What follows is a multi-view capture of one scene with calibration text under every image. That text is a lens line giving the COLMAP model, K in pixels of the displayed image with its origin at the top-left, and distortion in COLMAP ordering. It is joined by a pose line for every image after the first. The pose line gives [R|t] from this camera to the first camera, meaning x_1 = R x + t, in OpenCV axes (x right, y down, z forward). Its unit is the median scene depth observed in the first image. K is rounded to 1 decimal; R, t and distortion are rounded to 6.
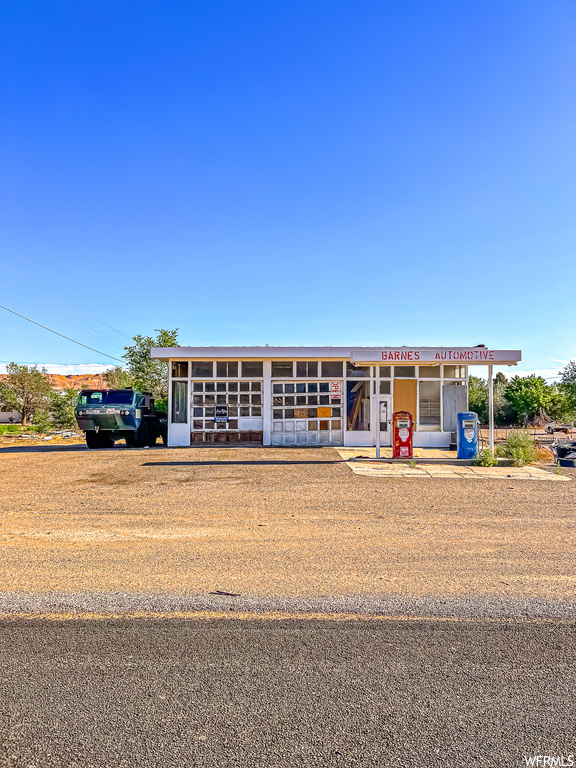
lens RADIAL K [[584.2, 0, 287.7], [0, 584.2, 385.5], [0, 0, 1]] dist [0.035931, 0.001928]
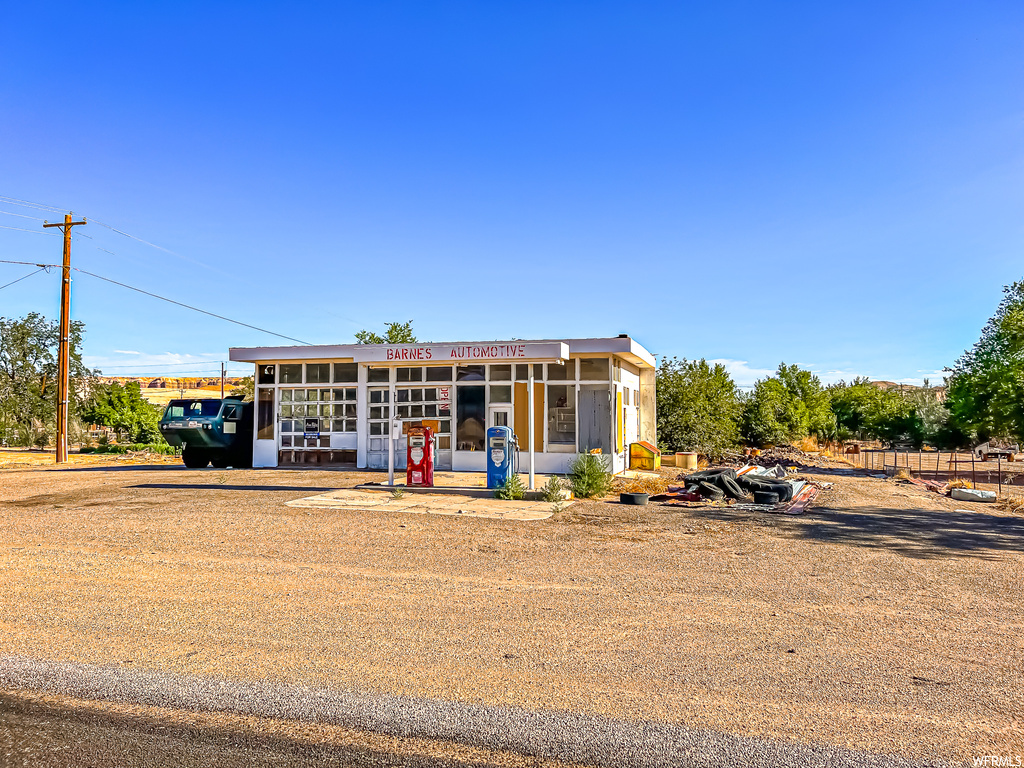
lens RADIAL K [[779.0, 0, 510.8], [0, 779.0, 380.9], [0, 0, 1]] dist [0.035931, 0.001928]
pose [[0.964518, -0.012306, -0.263729, 0.439780], [0.009022, 0.999866, -0.013658, 0.000198], [0.263862, 0.010794, 0.964500, 0.026809]]
